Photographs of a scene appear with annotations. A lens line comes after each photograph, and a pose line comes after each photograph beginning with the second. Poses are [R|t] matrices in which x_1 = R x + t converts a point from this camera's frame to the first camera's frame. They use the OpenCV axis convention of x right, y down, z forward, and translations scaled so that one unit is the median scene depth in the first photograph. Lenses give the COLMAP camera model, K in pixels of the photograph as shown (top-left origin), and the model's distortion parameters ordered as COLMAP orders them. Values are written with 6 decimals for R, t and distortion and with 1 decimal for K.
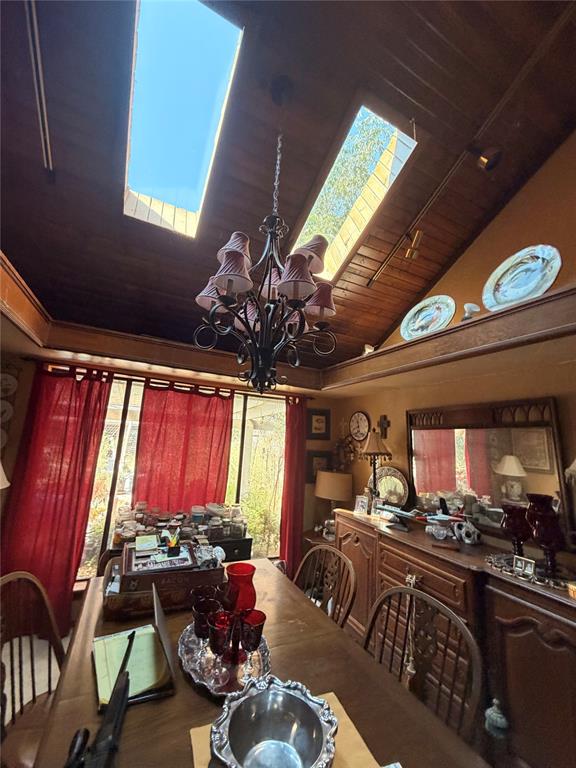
lens RADIAL K [[304.8, 0, 287.9], [0, 304.8, 383.3], [0, 0, 1]] dist [0.001419, -0.000507]
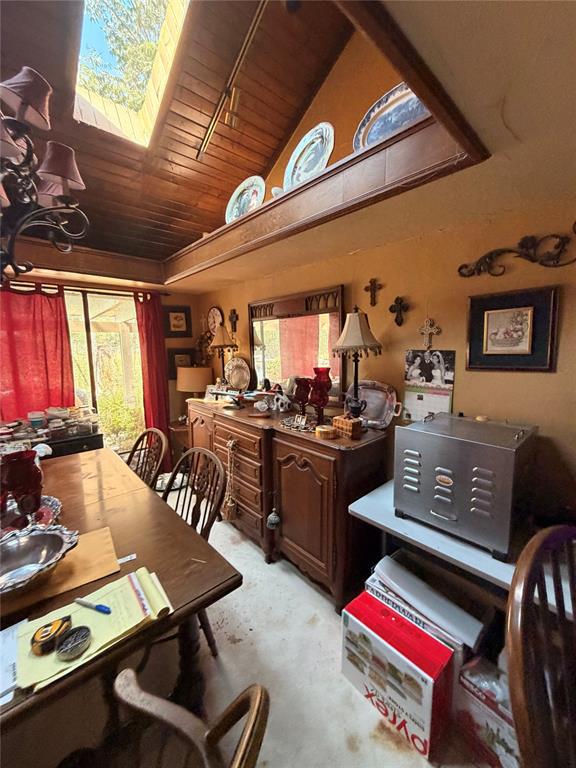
lens RADIAL K [[304.8, 0, 282.8], [0, 304.8, 382.1], [0, 0, 1]] dist [0.001419, -0.000507]
pose [[0.960879, -0.097023, 0.259418, 0.229767], [0.010431, 0.948648, 0.316161, 0.017643], [-0.276771, -0.301087, 0.912548, -0.072364]]
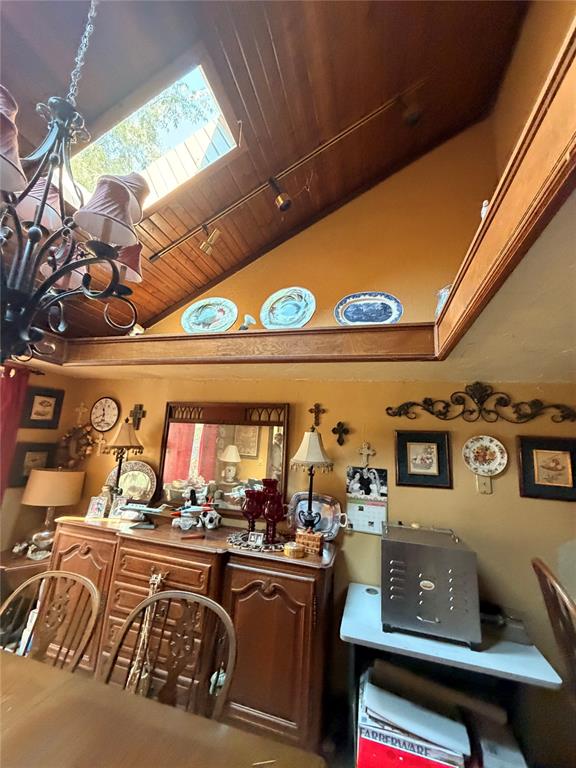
lens RADIAL K [[304.8, 0, 289.1], [0, 304.8, 383.5], [0, 0, 1]] dist [0.001419, -0.000507]
pose [[0.674455, 0.136040, 0.725675, -0.067849], [-0.162664, 0.986107, -0.033680, 0.000571], [-0.720174, -0.095326, 0.687213, 0.071668]]
